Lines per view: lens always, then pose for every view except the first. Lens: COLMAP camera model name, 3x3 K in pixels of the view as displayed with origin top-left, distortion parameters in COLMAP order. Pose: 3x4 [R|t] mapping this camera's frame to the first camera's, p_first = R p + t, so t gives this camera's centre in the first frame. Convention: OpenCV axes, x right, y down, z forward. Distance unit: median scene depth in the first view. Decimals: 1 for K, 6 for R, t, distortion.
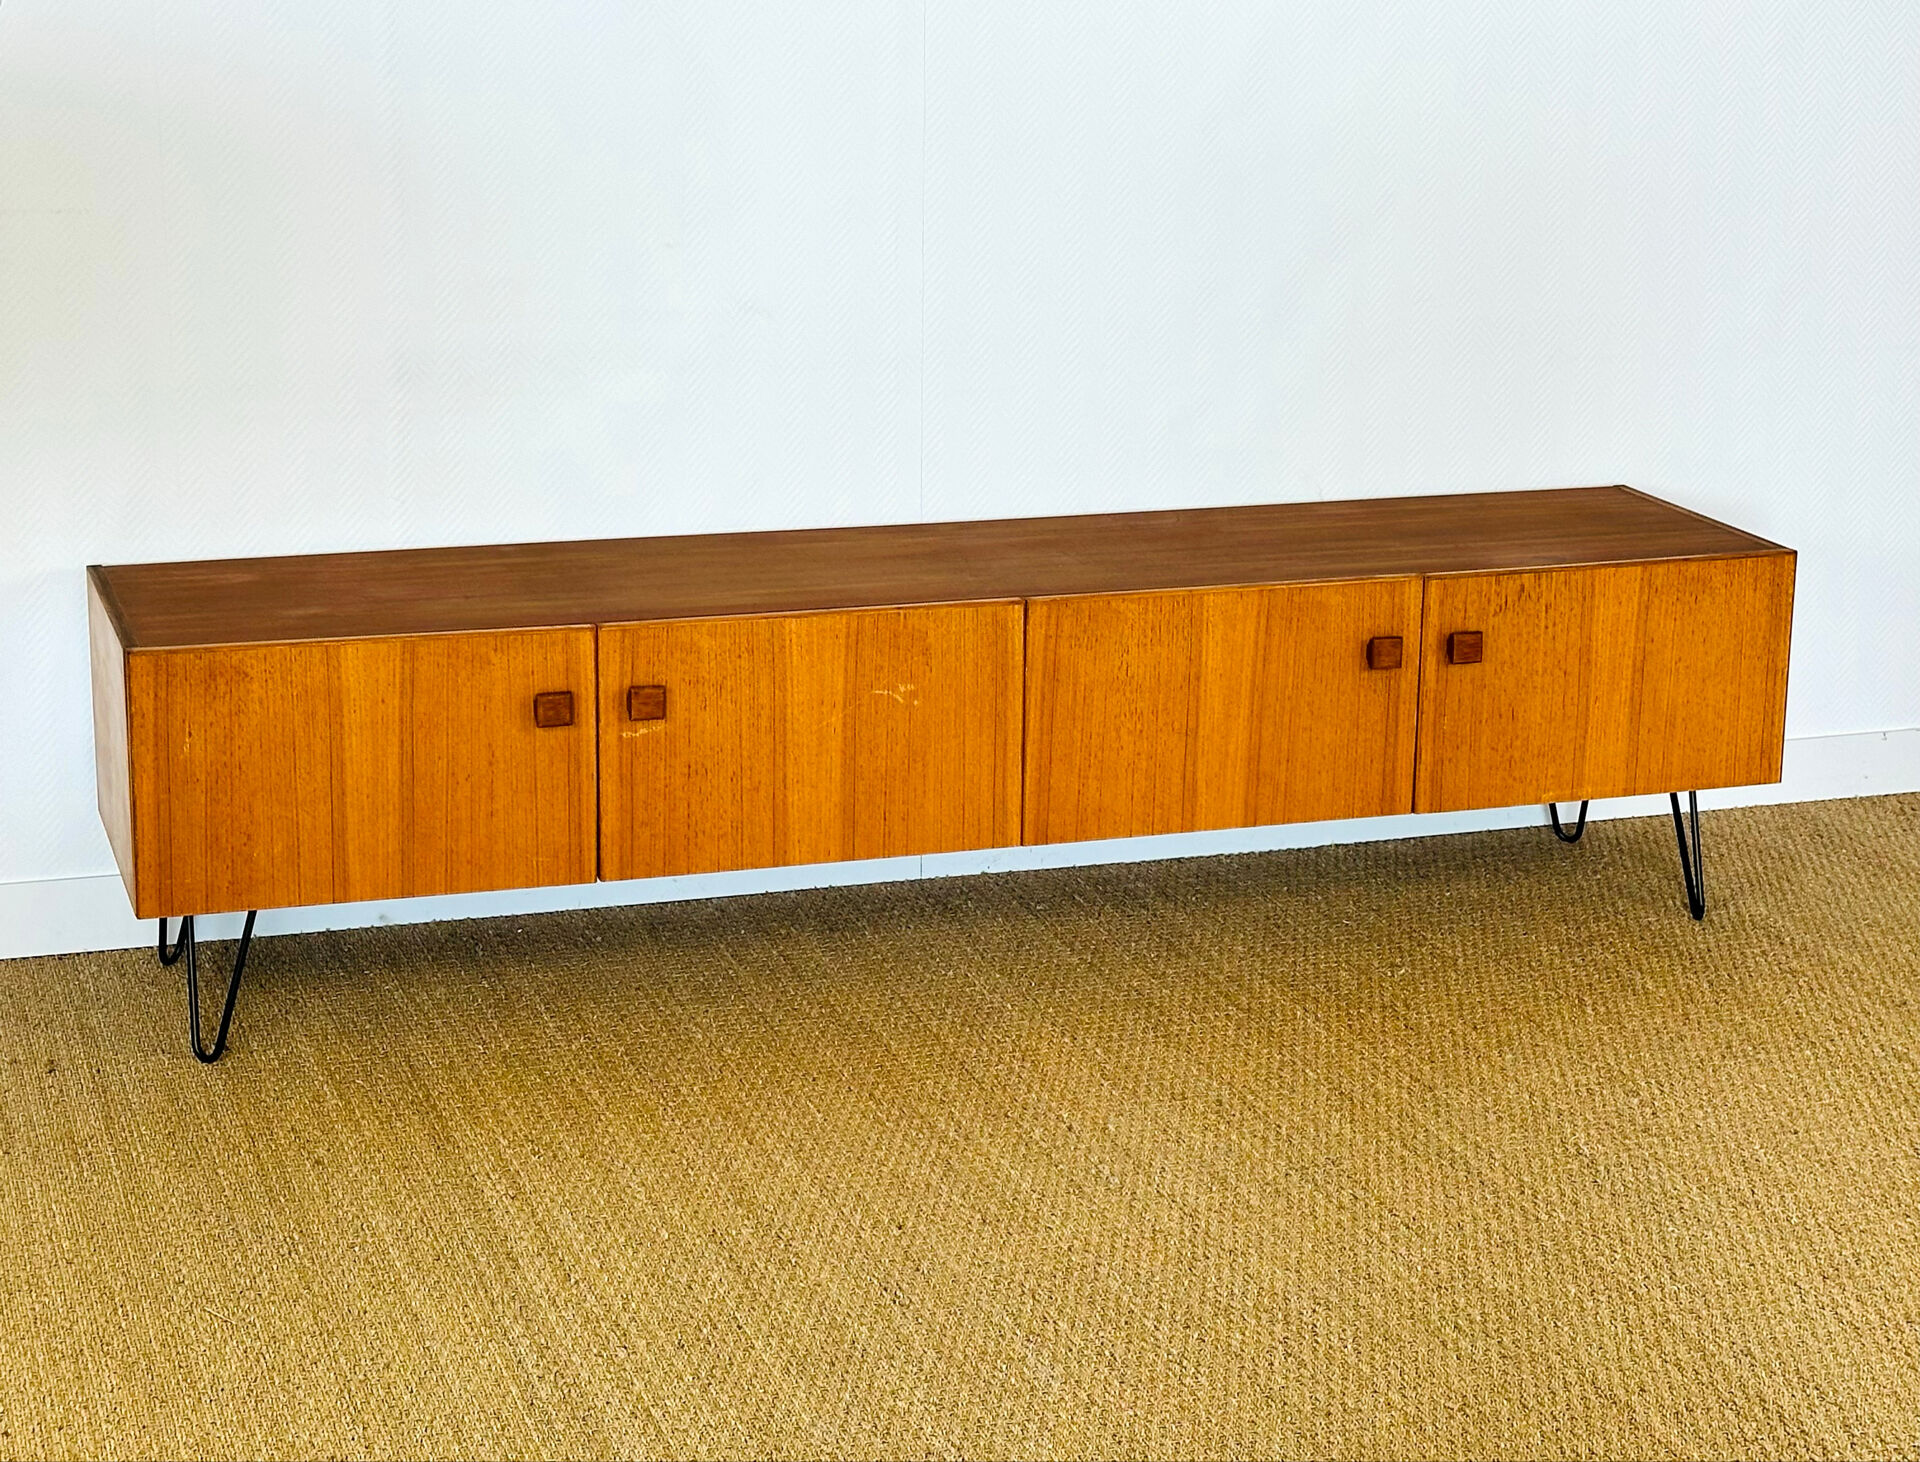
lens RADIAL K [[3502.4, 0, 968.2], [0, 3502.4, 677.1], [0, 0, 1]] dist [0.130486, 0.000000]
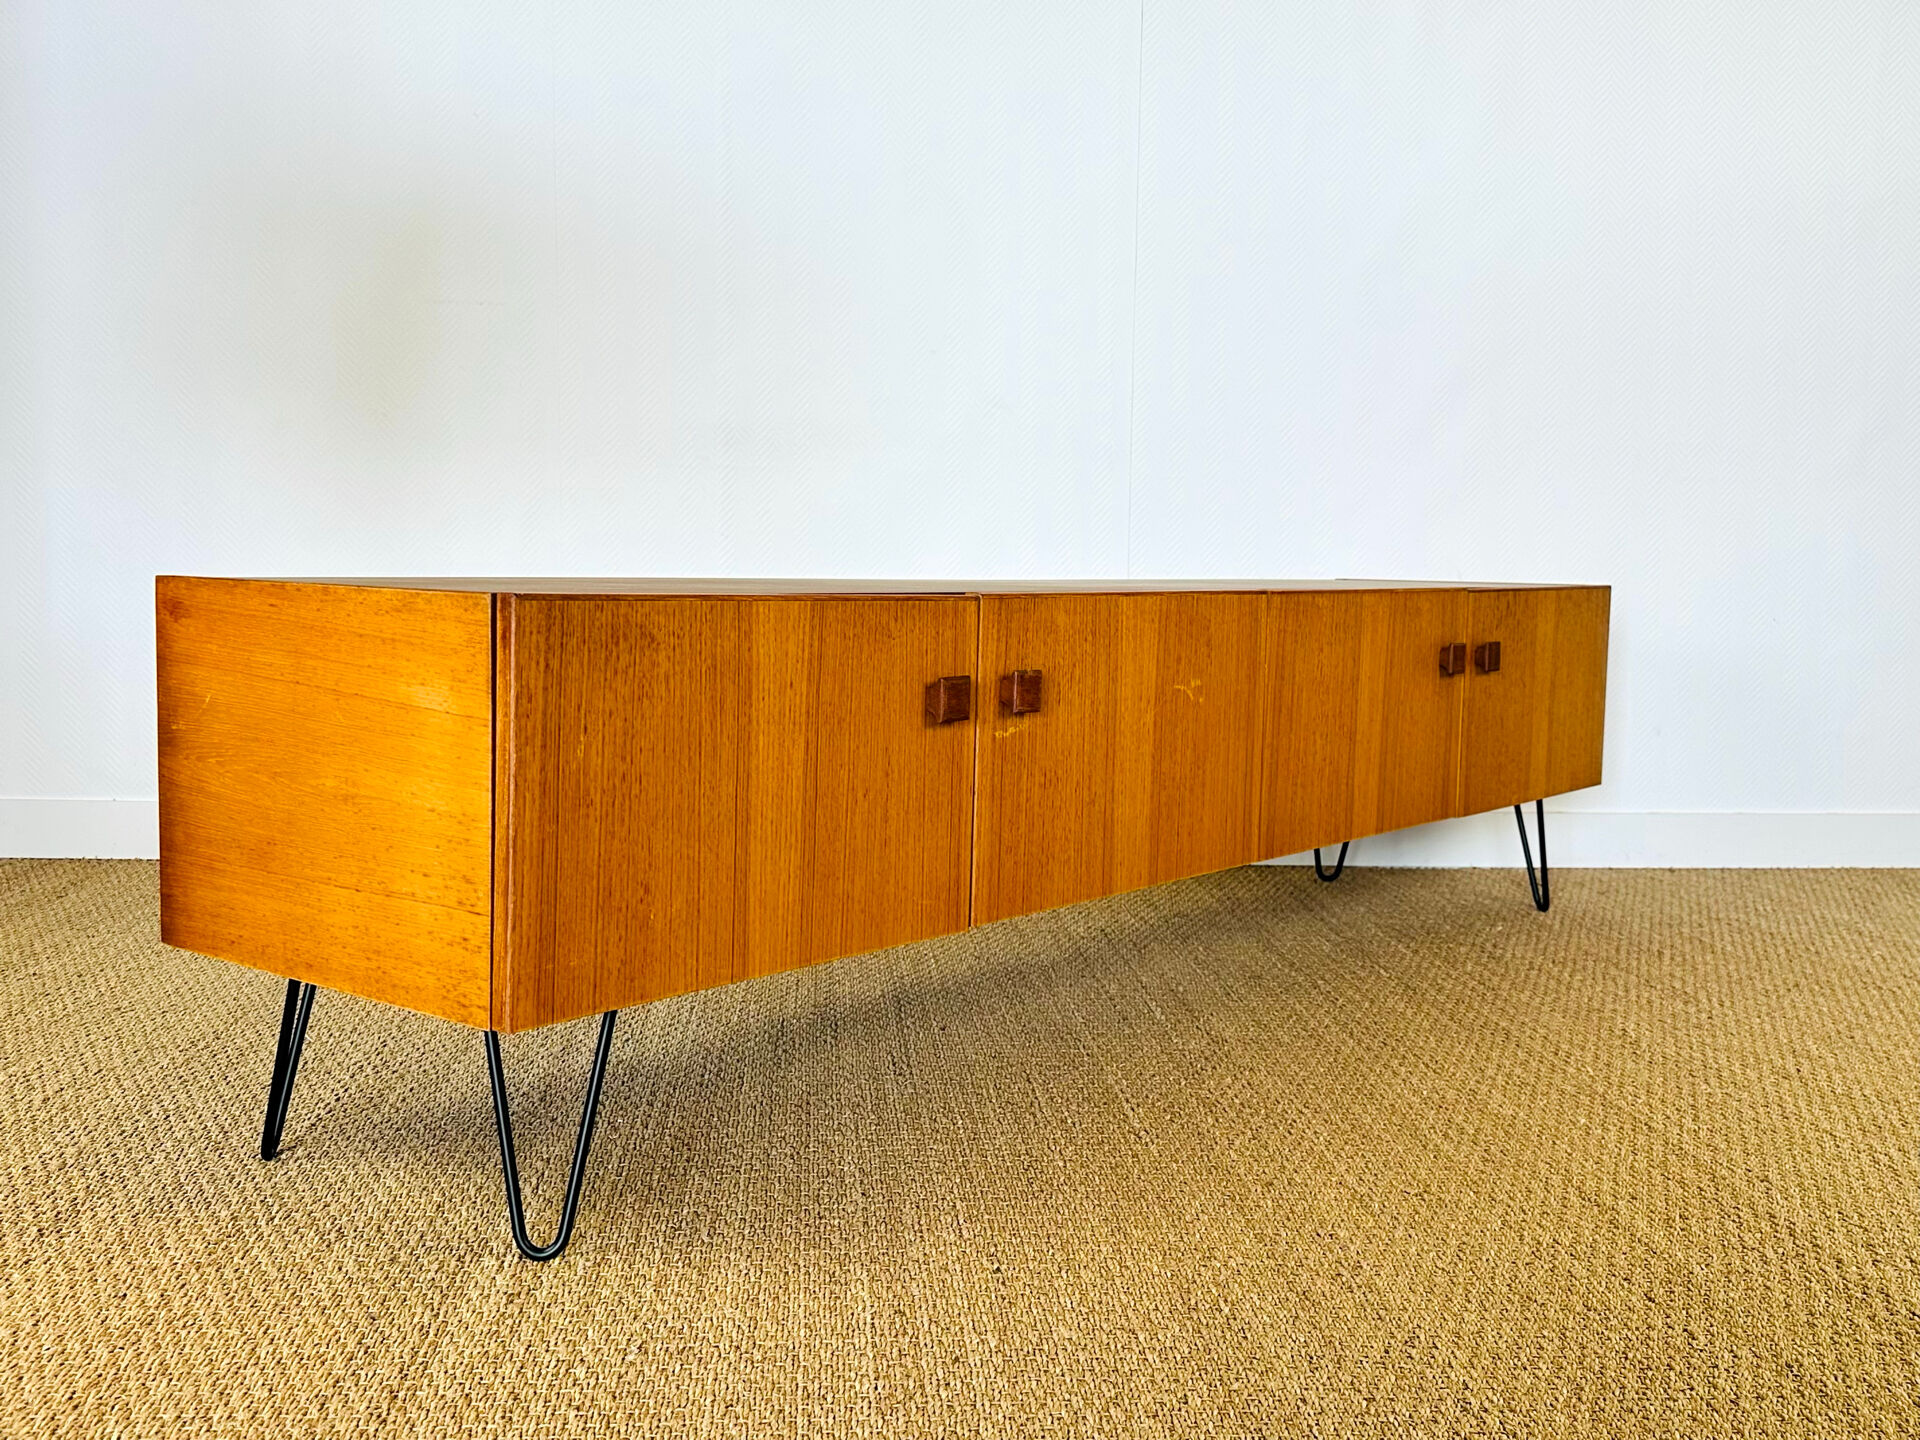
lens RADIAL K [[1872.0, 0, 950.5], [0, 1872.0, 720.6], [0, 0, 1]] dist [0.118922, 0.000000]
pose [[0.841000, -0.048905, 0.538821, -0.328381], [0.130174, 0.984941, -0.113781, 0.058826], [-0.525142, 0.165830, 0.834701, 0.631767]]
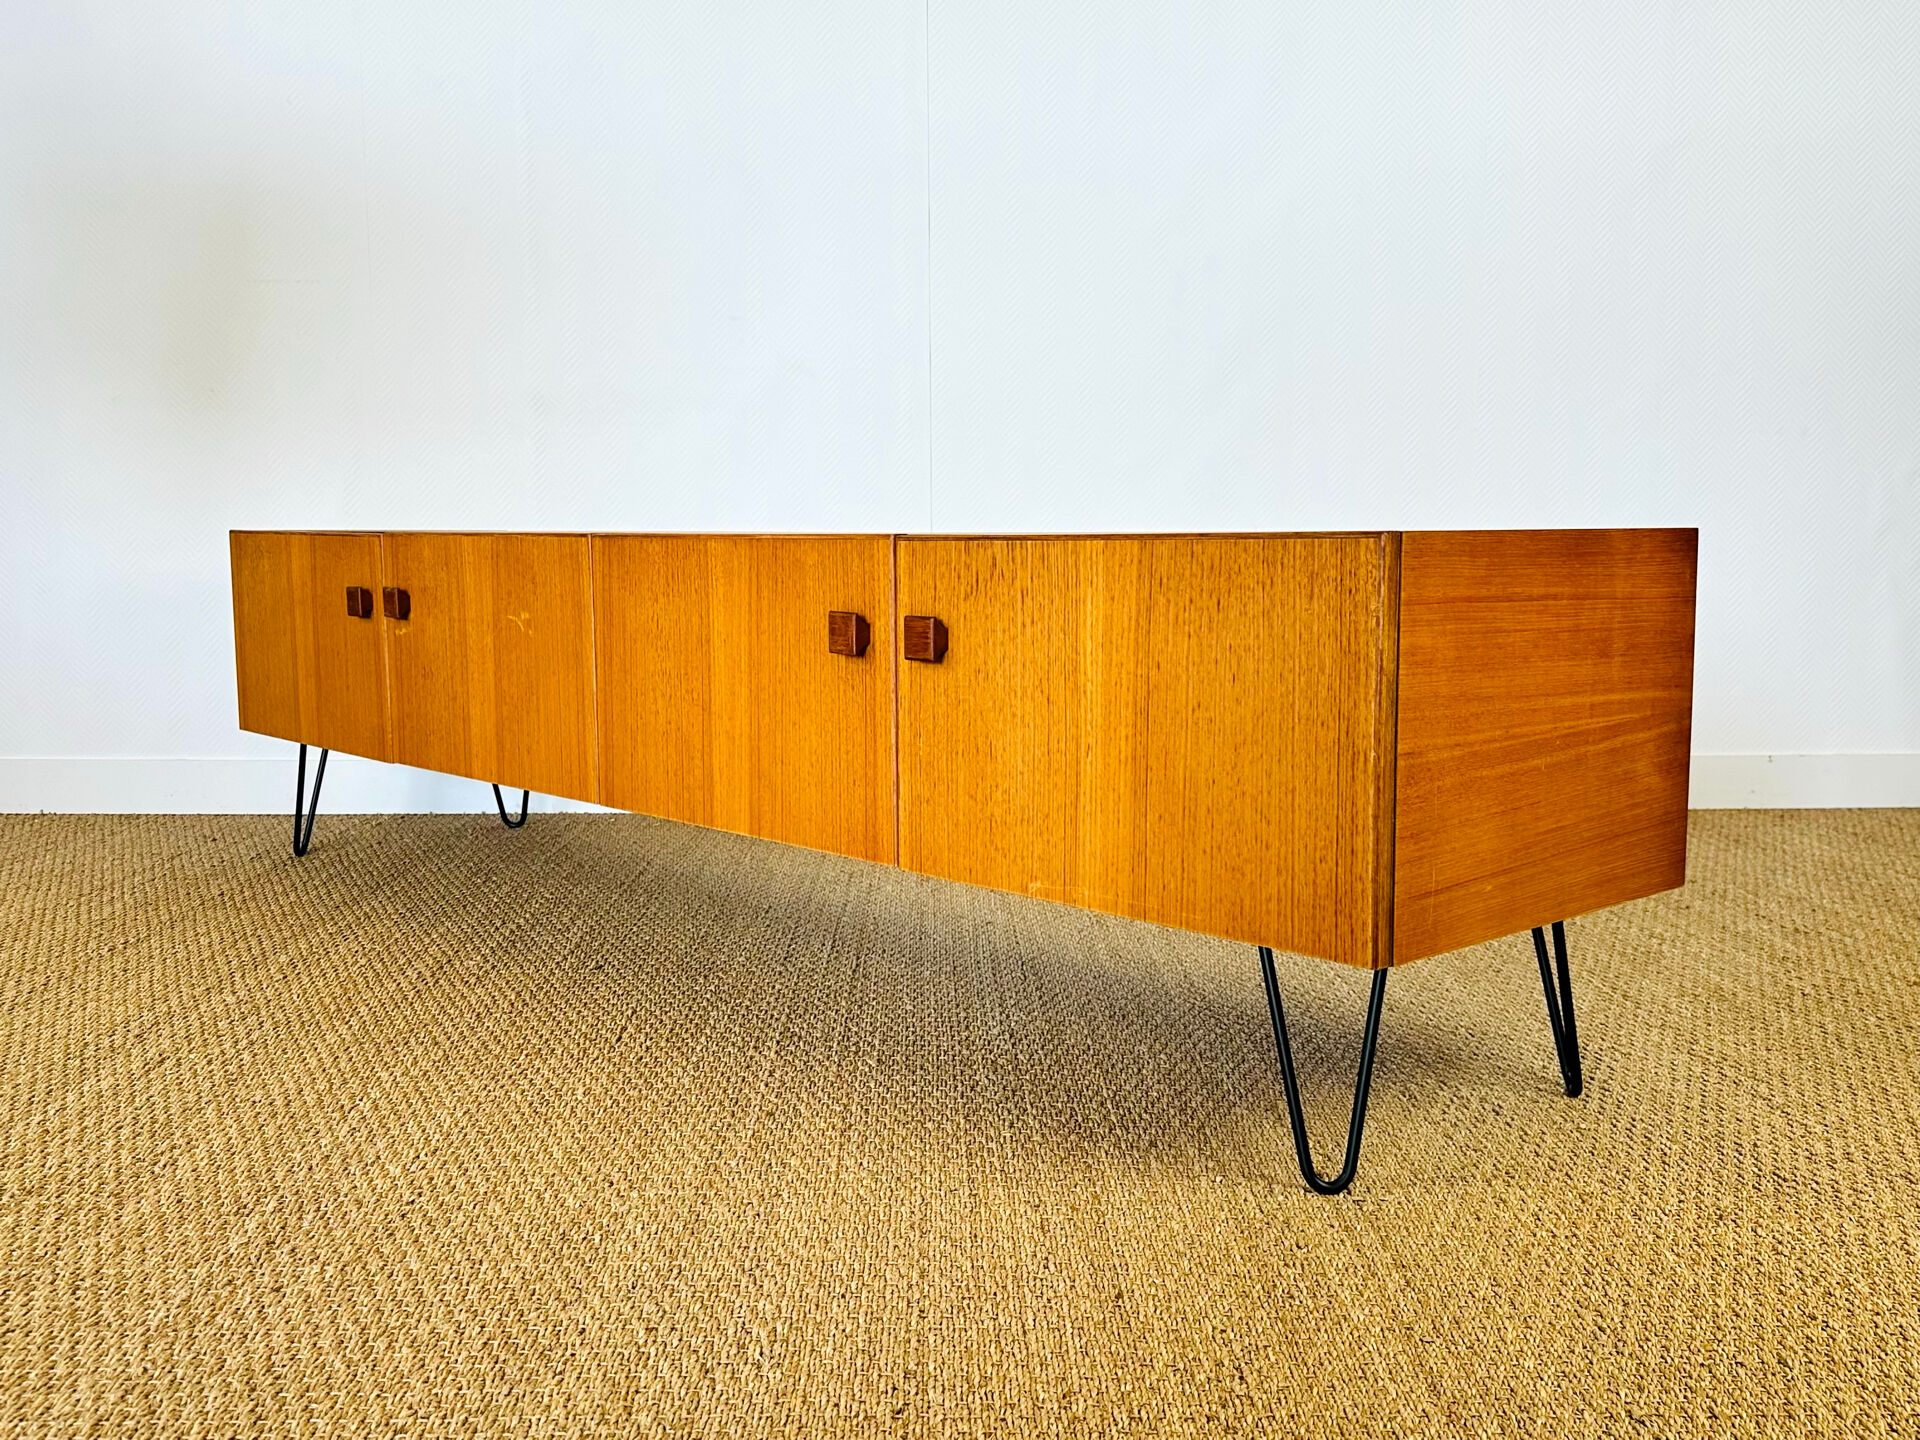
lens RADIAL K [[1757.2, 0, 987.0], [0, 1757.2, 633.9], [0, 0, 1]] dist [0.088259, 0.000000]
pose [[0.425930, 0.044238, -0.903674, 0.491698], [-0.205261, 0.977485, -0.048895, 0.005696], [0.881165, 0.206315, 0.425420, 0.900022]]
